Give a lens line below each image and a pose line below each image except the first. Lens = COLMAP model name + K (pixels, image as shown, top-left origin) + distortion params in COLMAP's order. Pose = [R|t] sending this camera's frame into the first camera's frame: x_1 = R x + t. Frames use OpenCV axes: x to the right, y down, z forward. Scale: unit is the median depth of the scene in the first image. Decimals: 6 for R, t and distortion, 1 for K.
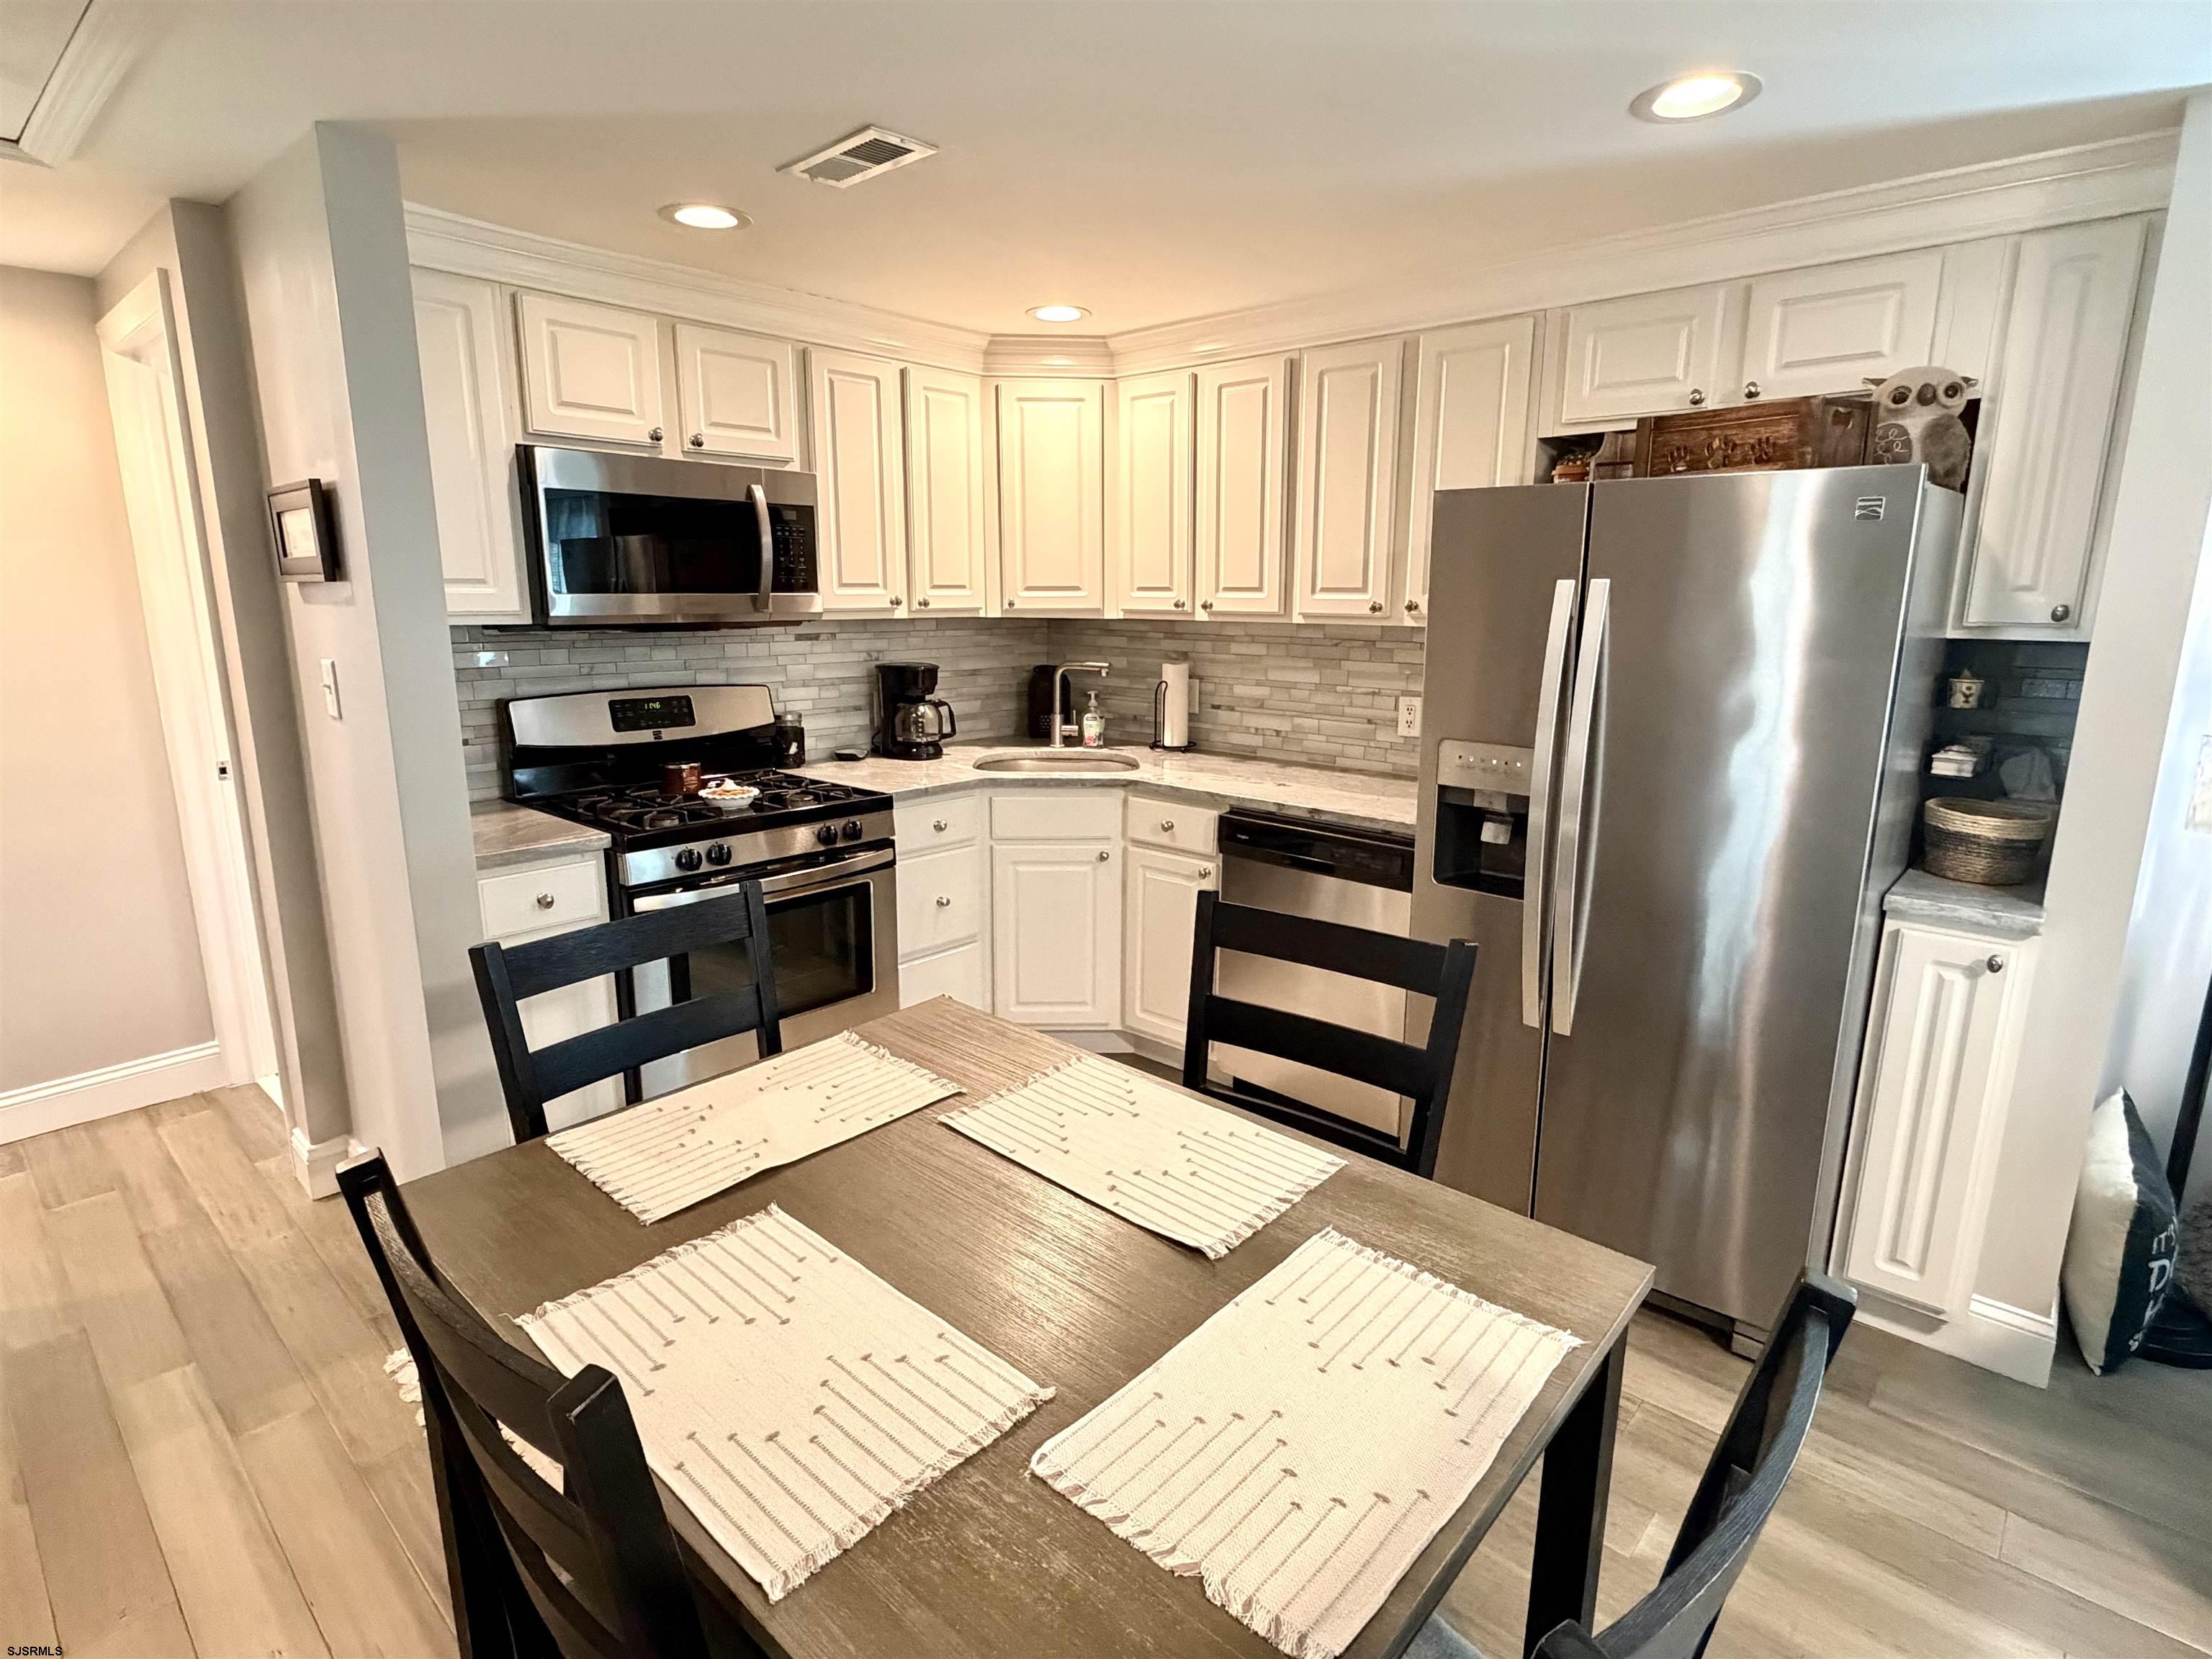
lens RADIAL K [[1136.0, 0, 1102.3], [0, 1136.0, 830.1], [0, 0, 1]] dist [0.003487, -0.001448]
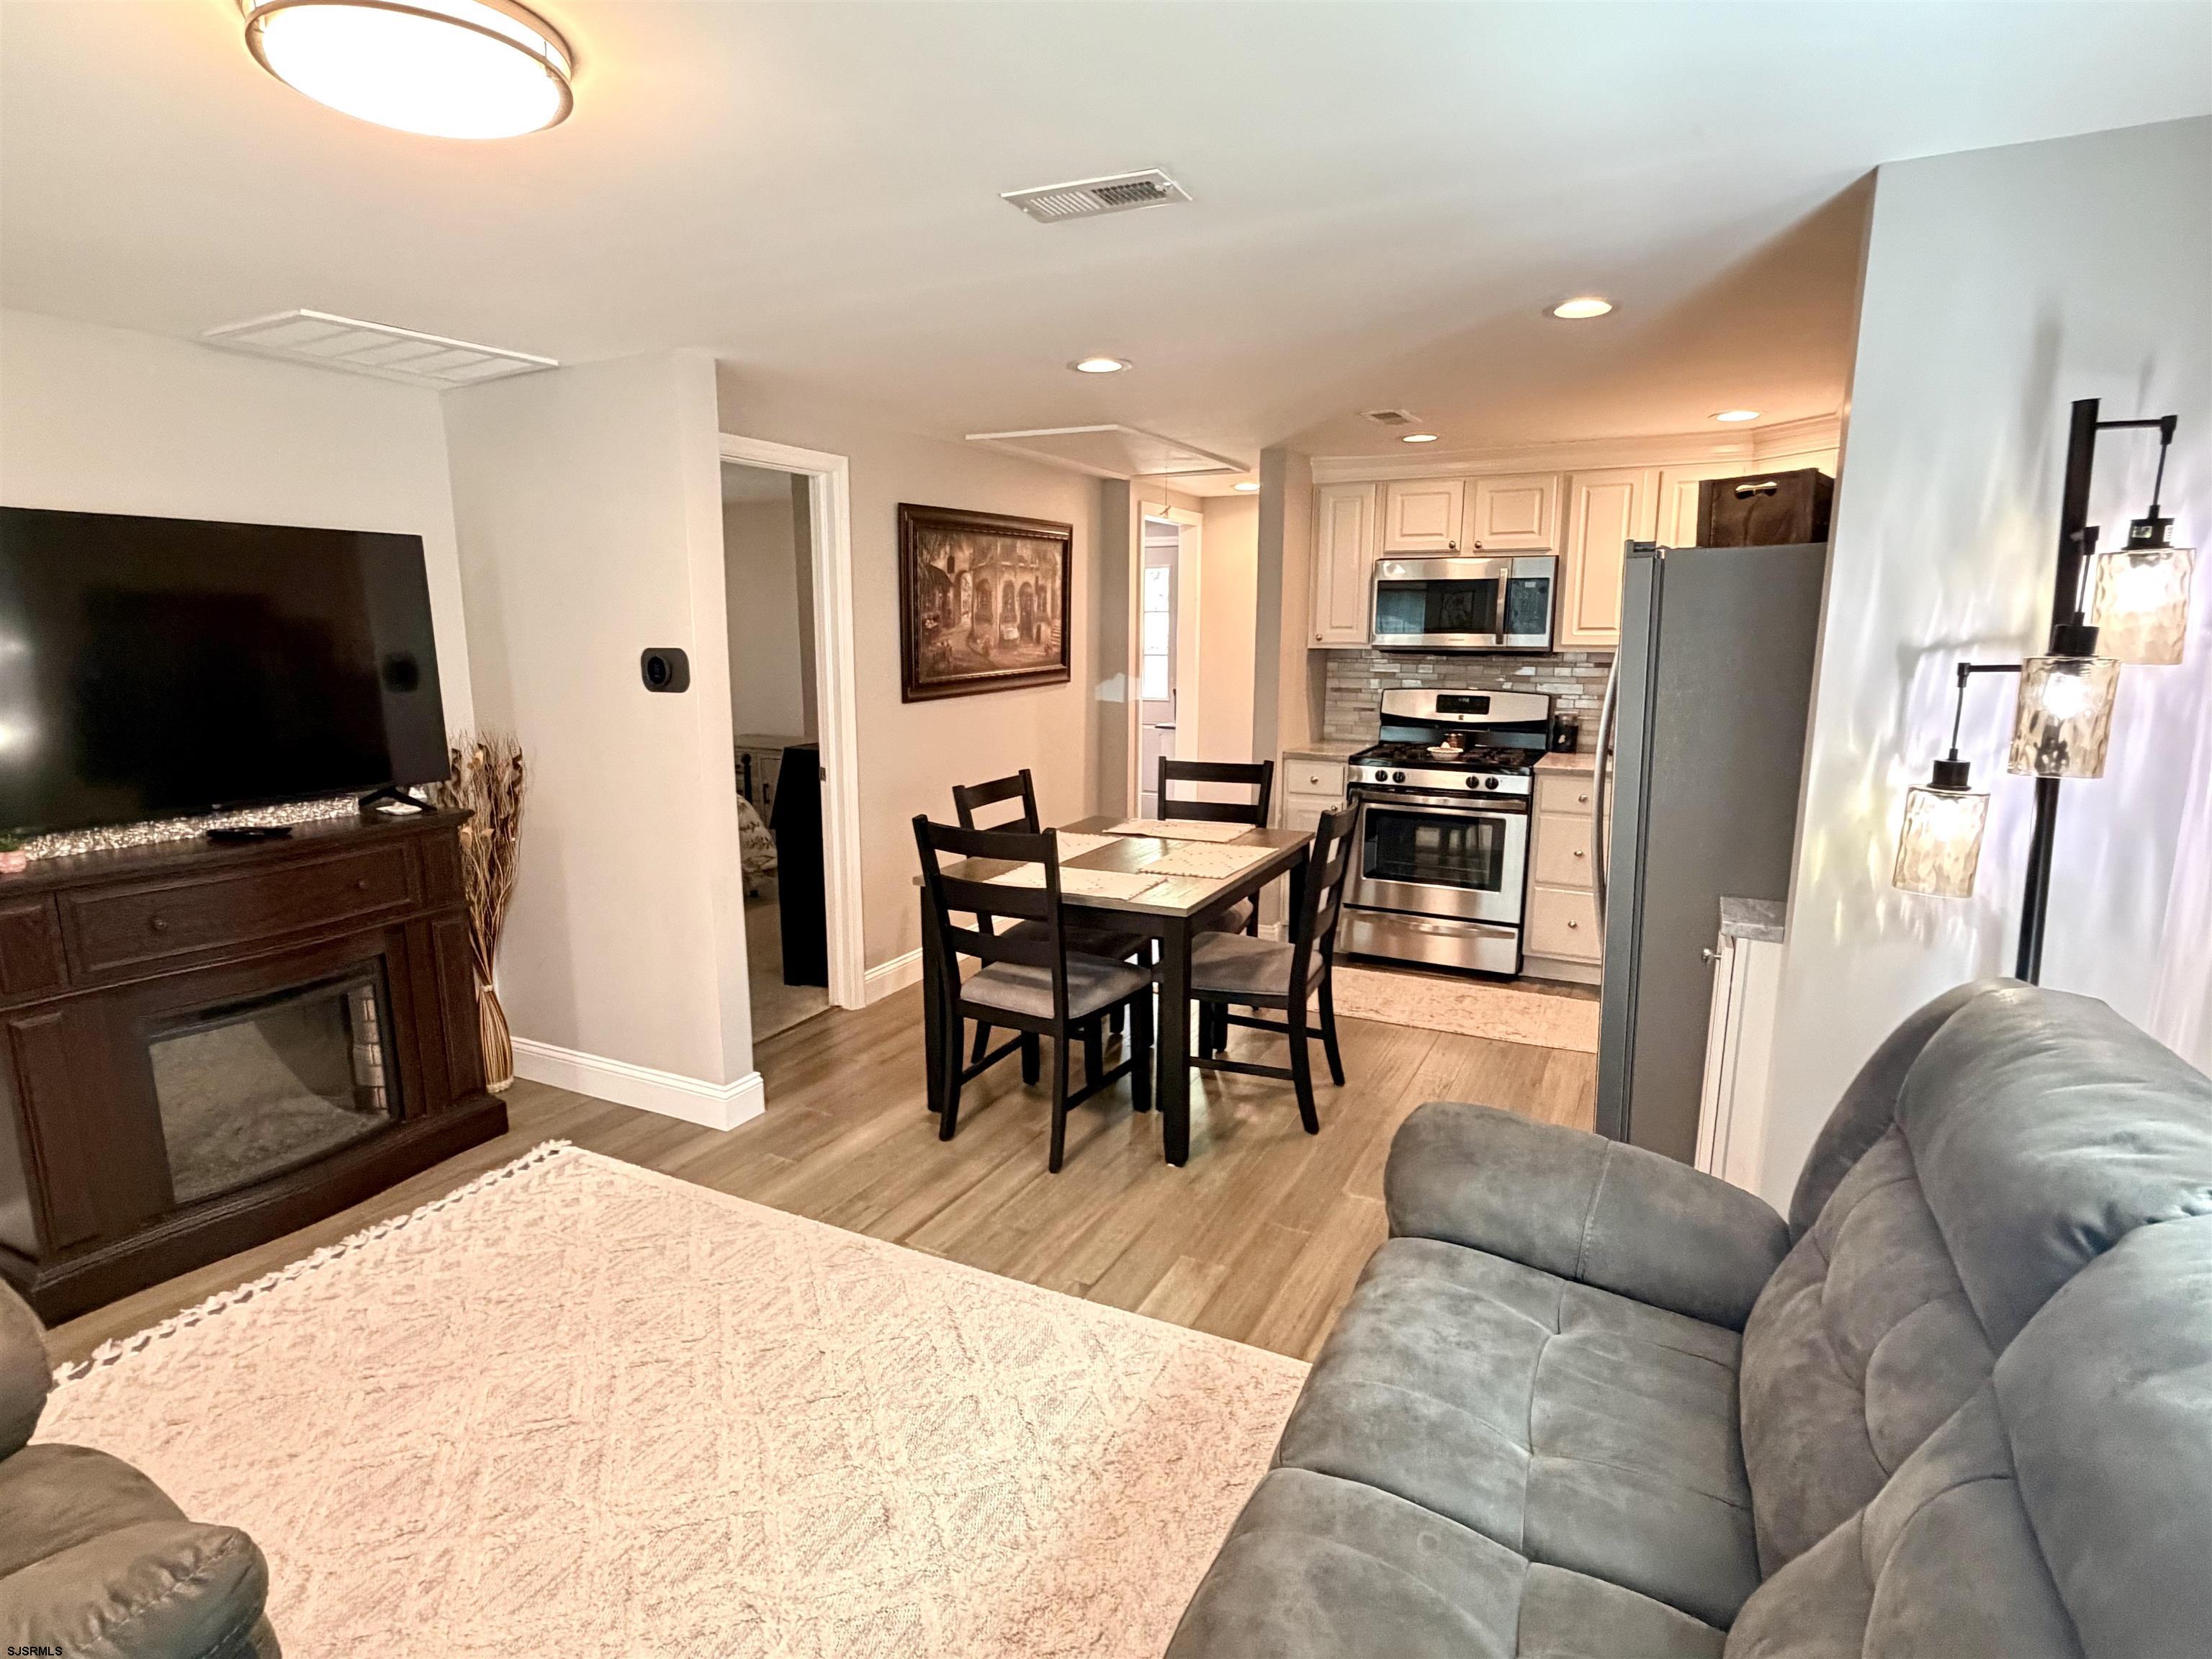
lens RADIAL K [[1136.0, 0, 1104.3], [0, 1136.0, 831.4], [0, 0, 1]] dist [0.003487, -0.001448]
pose [[0.256731, 0.168123, -0.951748, 1.128441], [-0.201632, 0.972402, 0.117382, -0.010182], [0.945216, 0.161768, 0.283544, 0.051050]]
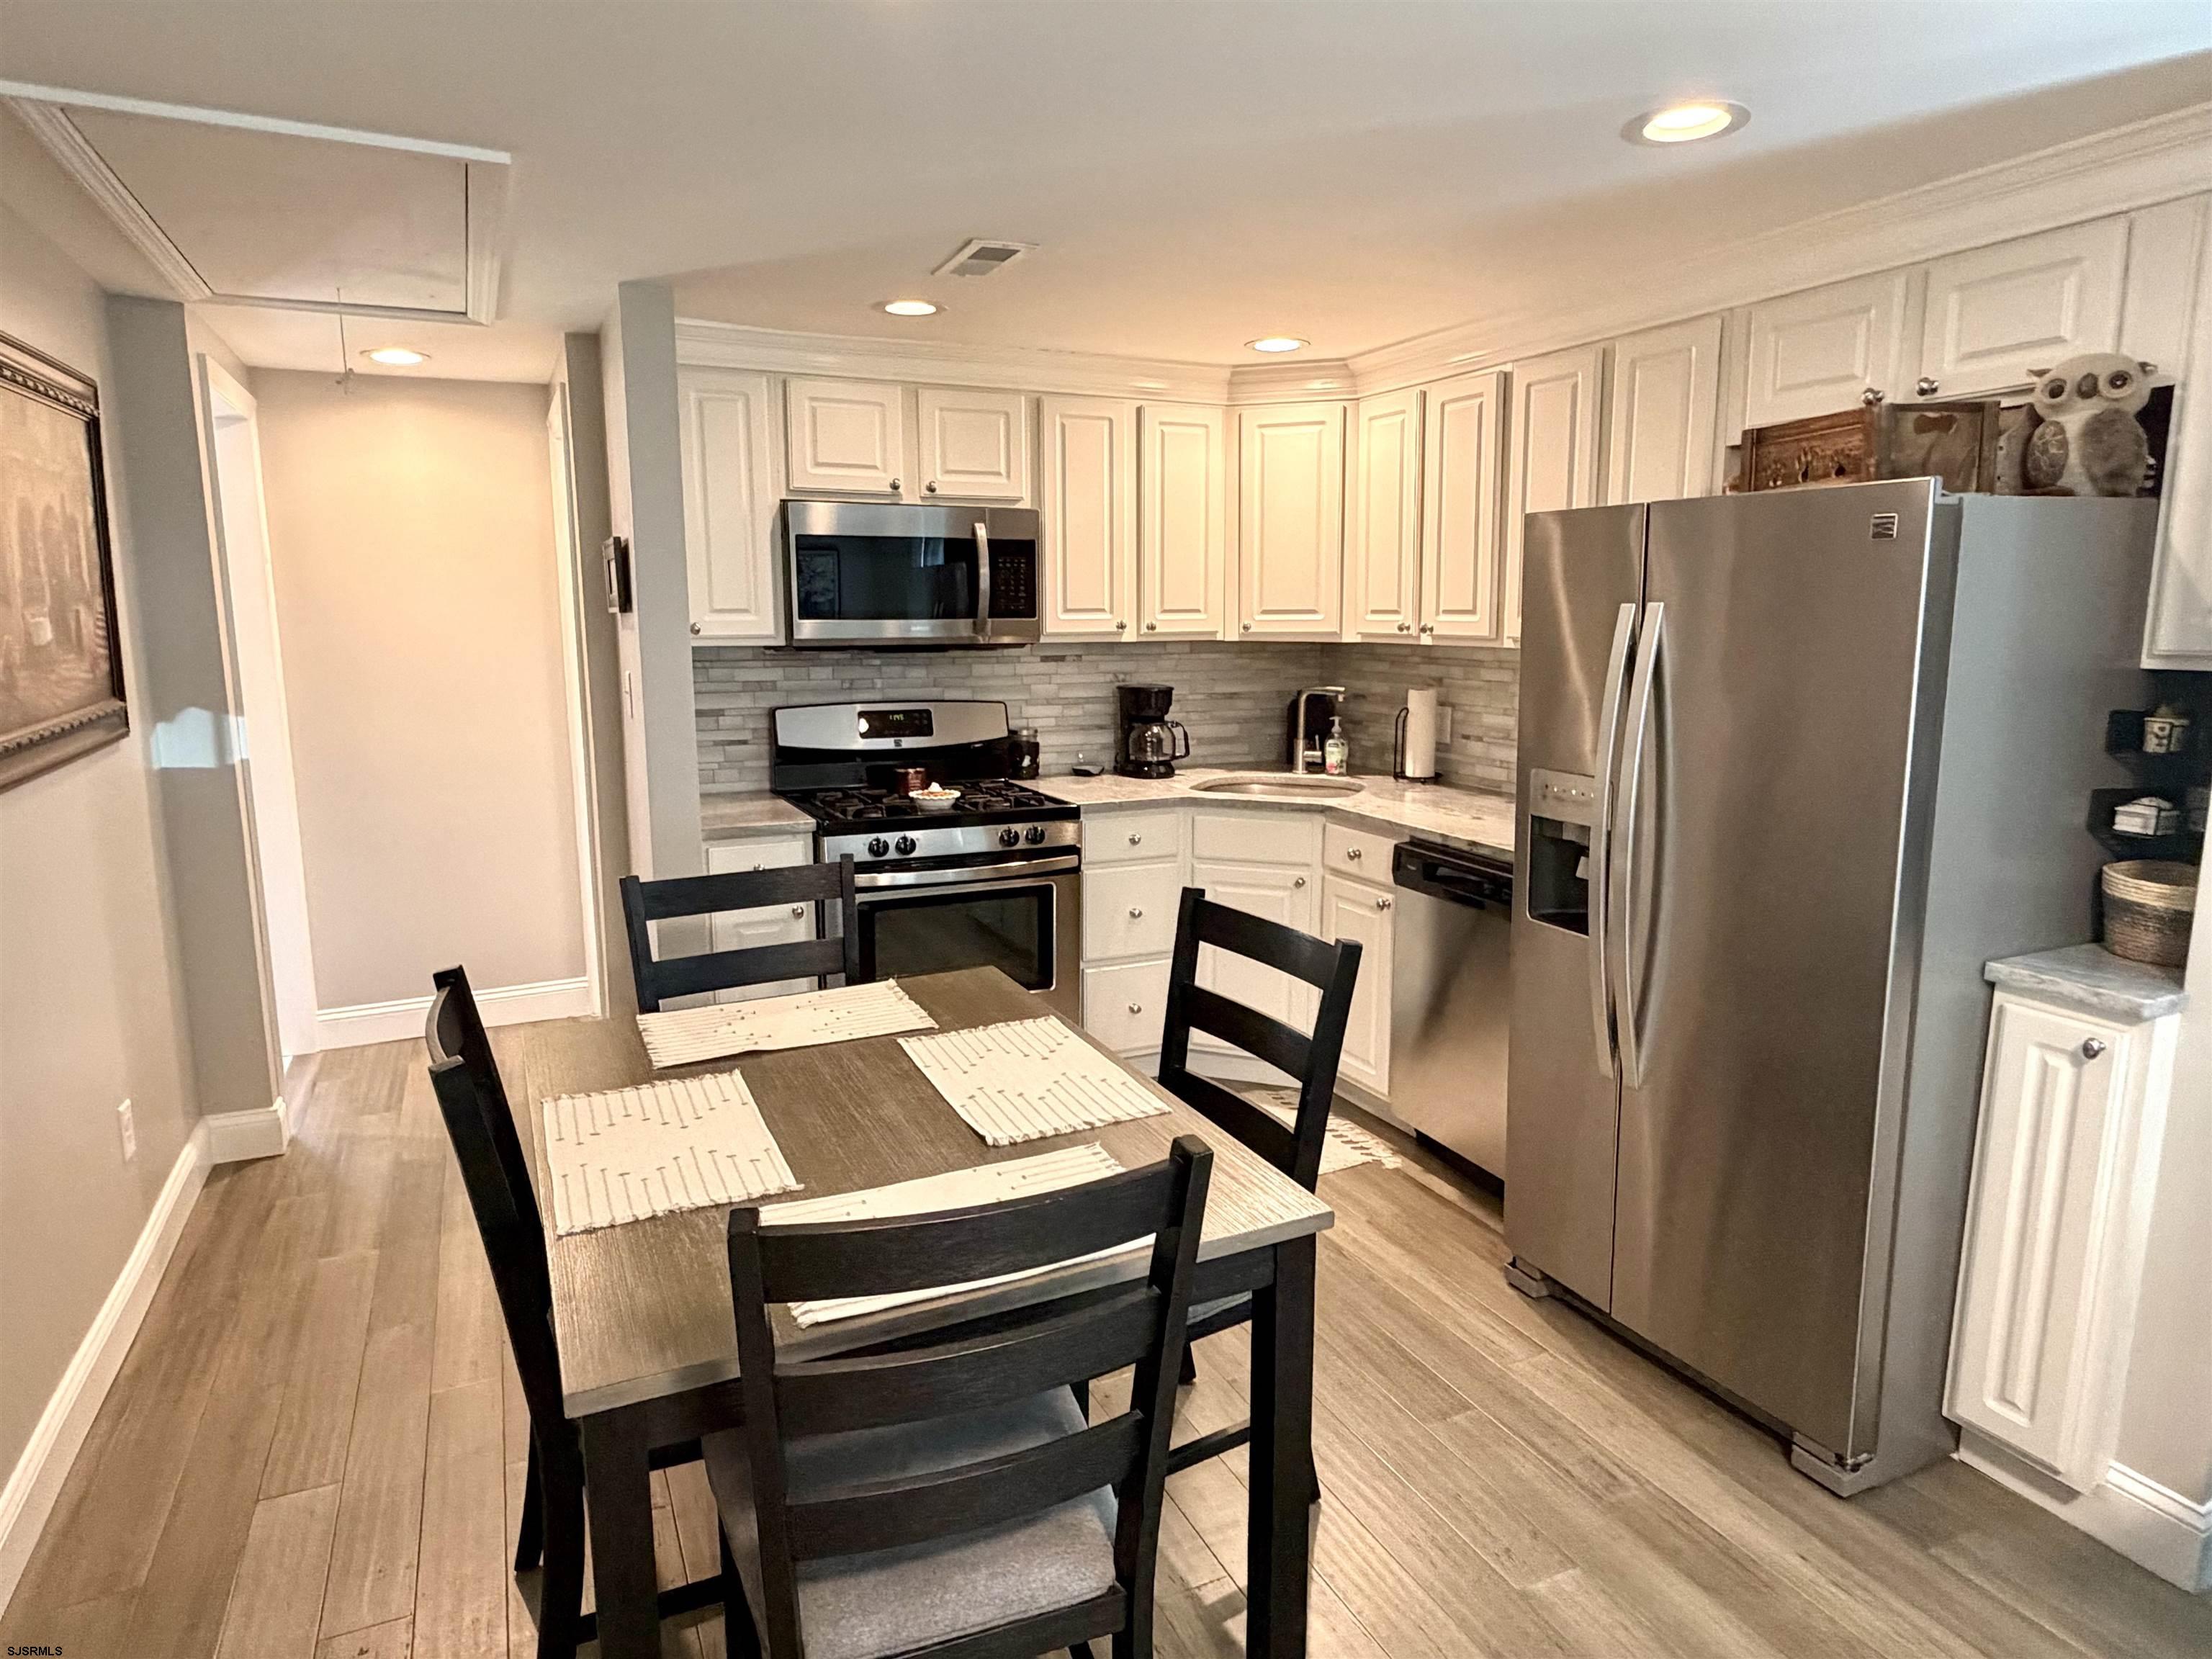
lens RADIAL K [[1317.4, 0, 1096.3], [0, 1317.4, 832.2], [0, 0, 1]] dist [0.007389, 0.000265]
pose [[0.920056, 0.058900, -0.387334, 0.313735], [-0.074328, 0.996921, -0.024958, 0.024021], [0.384671, 0.051753, 0.921602, -0.136268]]
